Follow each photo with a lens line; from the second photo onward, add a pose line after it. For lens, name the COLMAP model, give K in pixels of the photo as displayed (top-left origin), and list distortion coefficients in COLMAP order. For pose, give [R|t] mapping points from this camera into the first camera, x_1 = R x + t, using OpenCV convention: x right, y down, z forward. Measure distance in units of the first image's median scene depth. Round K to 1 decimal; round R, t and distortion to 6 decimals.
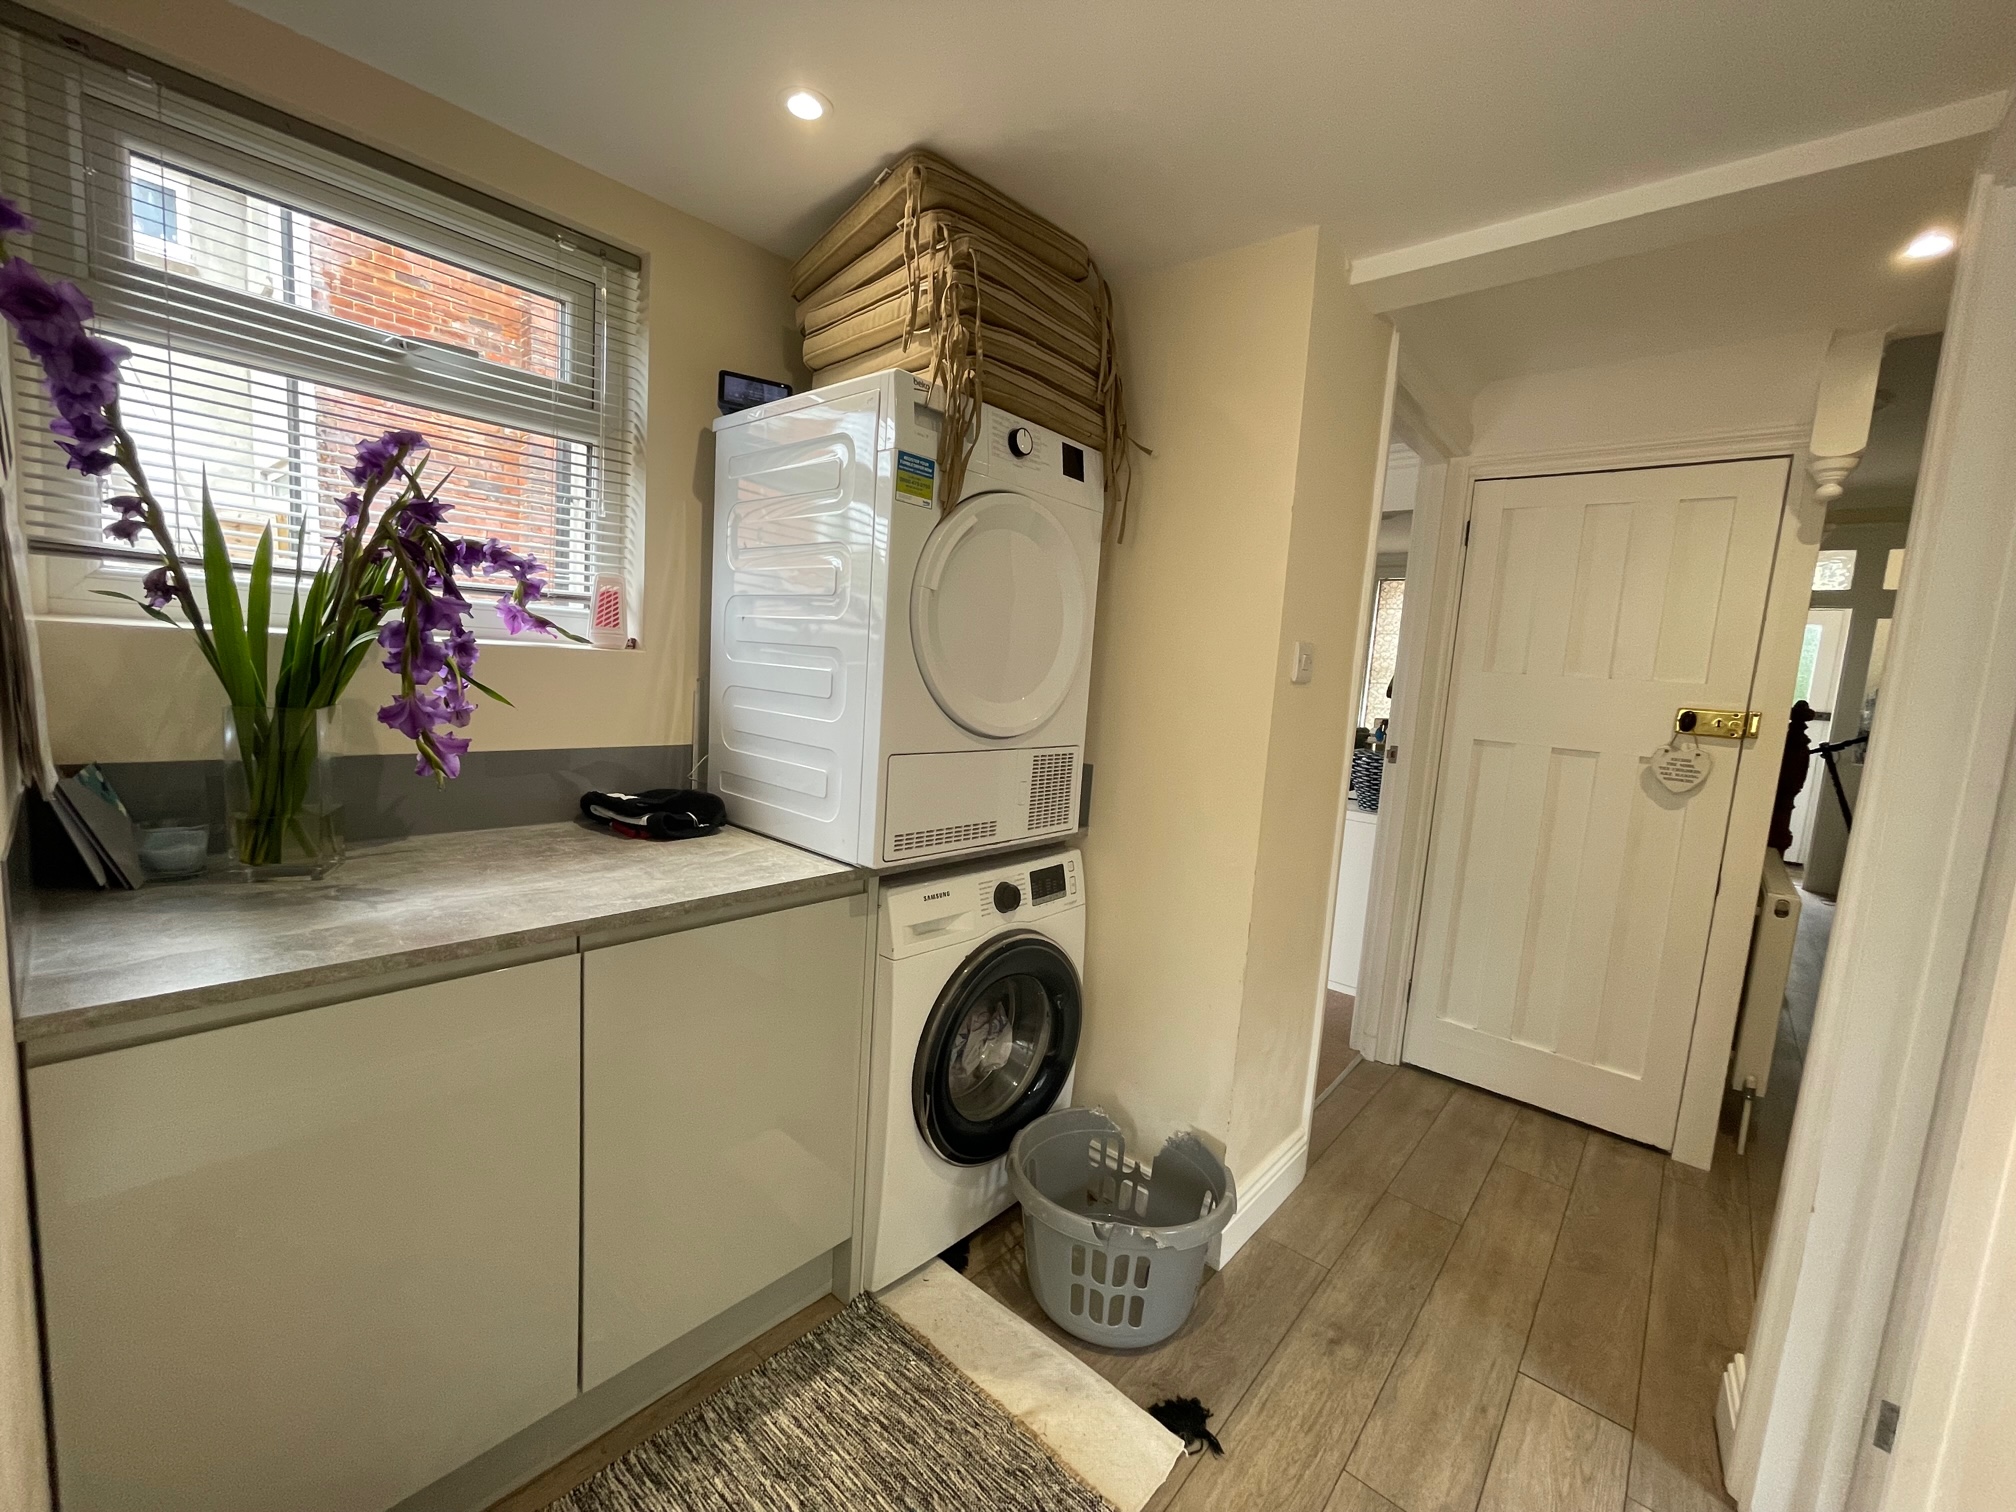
lens RADIAL K [[815.3, 0, 1007.8], [0, 815.3, 760.4], [0, 0, 1]] dist [-0.001883, 0.000287]
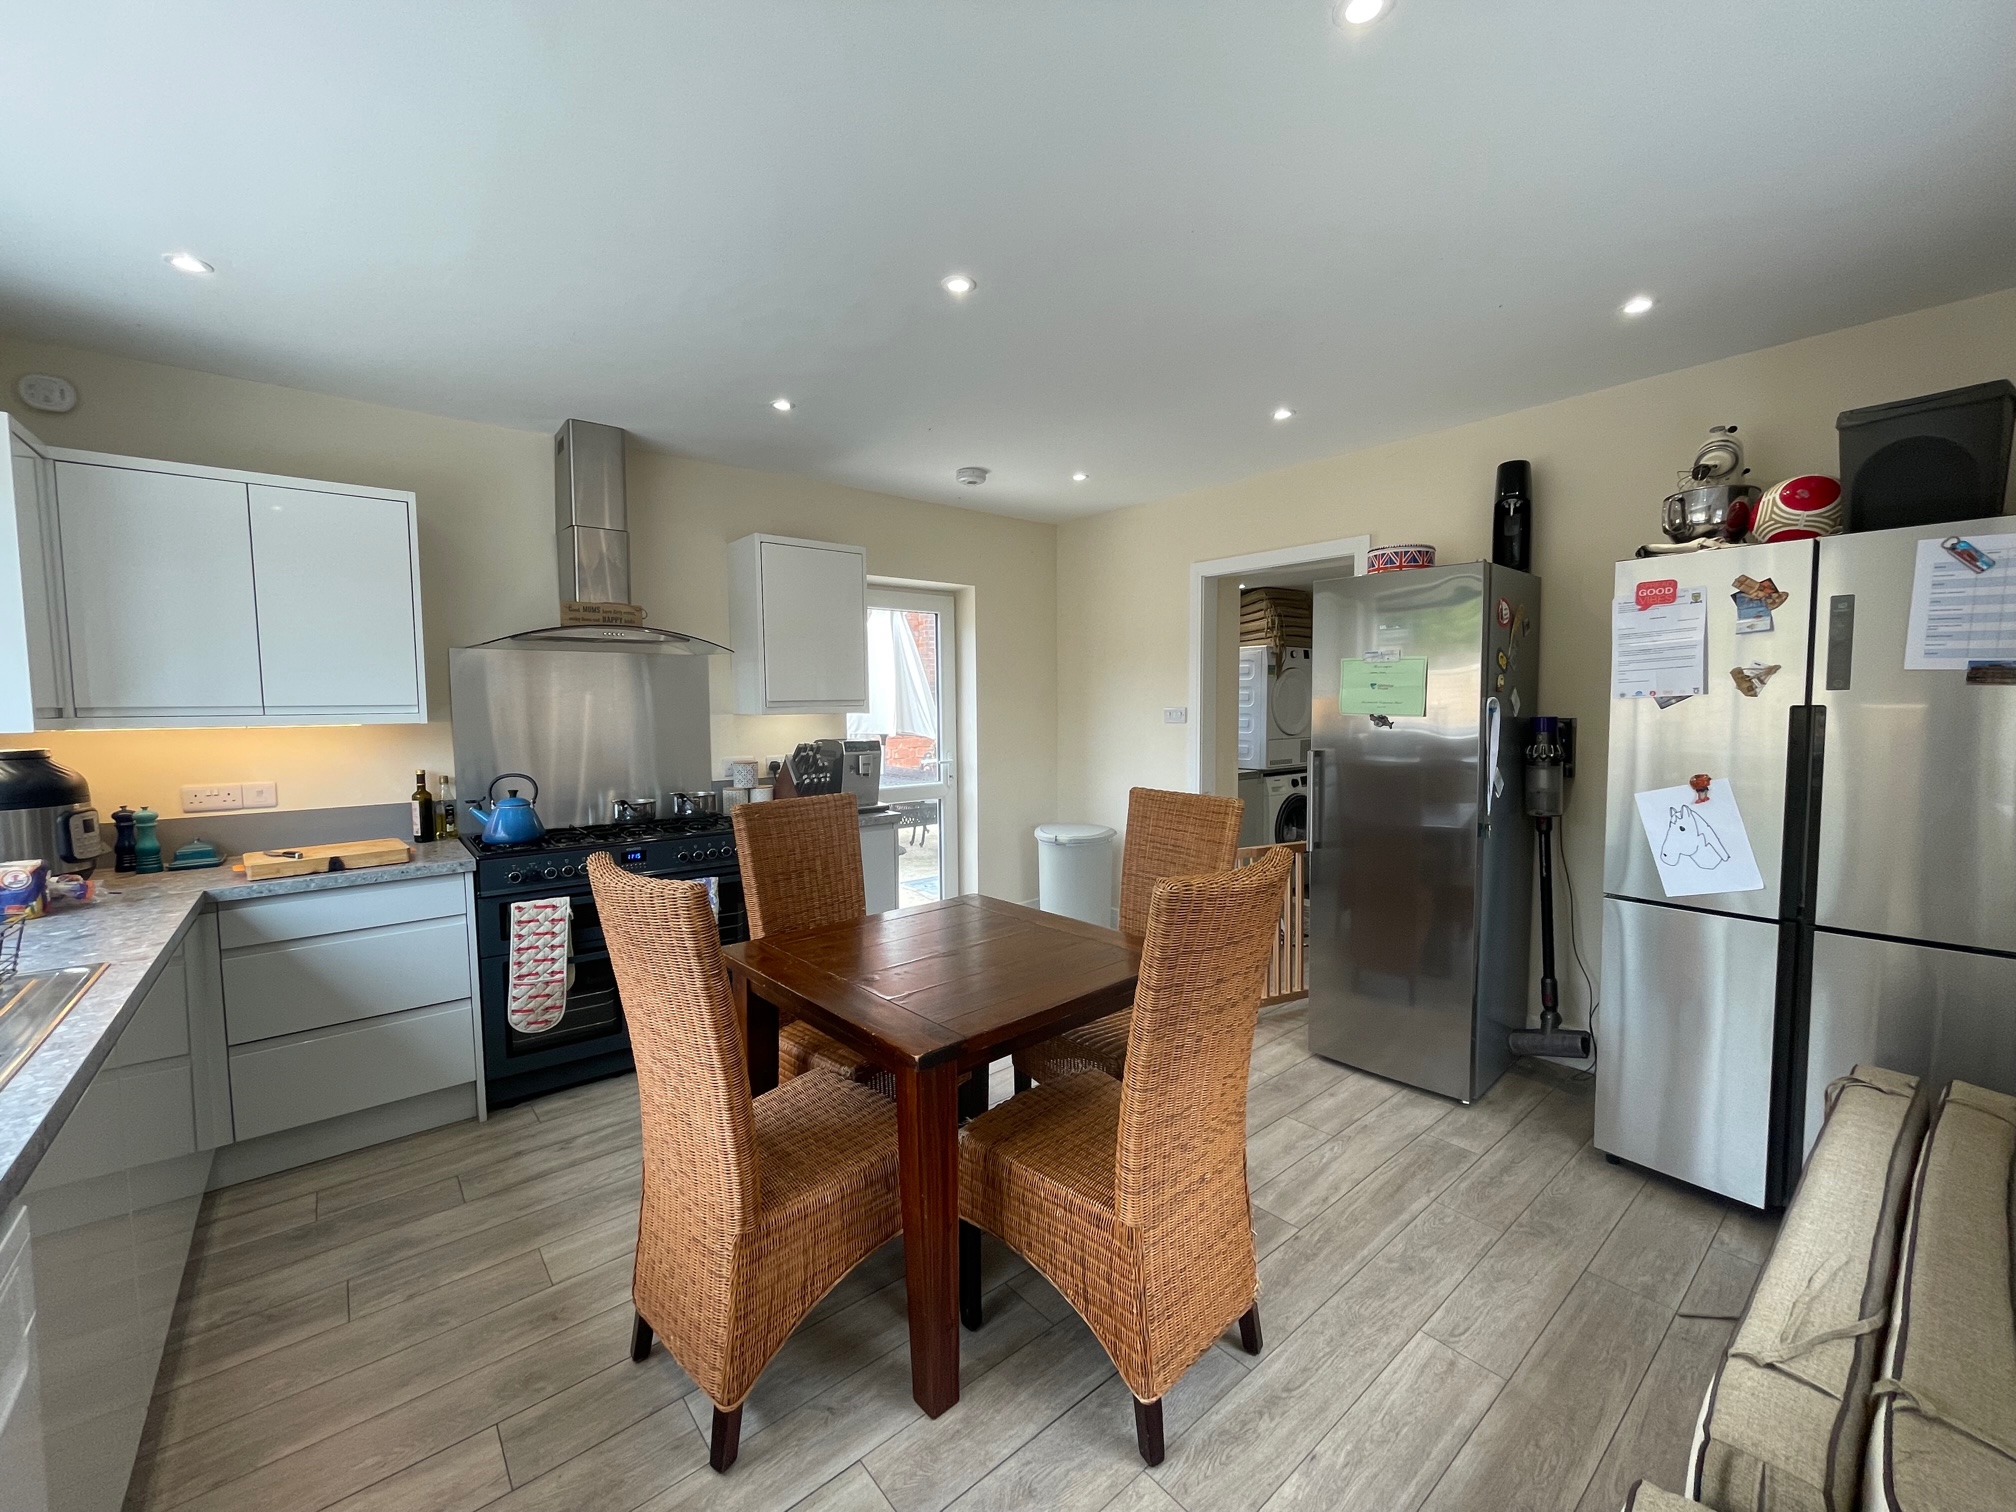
lens RADIAL K [[815.3, 0, 1011.7], [0, 815.3, 753.3], [0, 0, 1]] dist [-0.001883, 0.000287]
pose [[0.984953, -0.065395, -0.159972, -0.652392], [0.056342, 0.996577, -0.060491, 0.199375], [0.163380, 0.050568, 0.985266, -2.701001]]
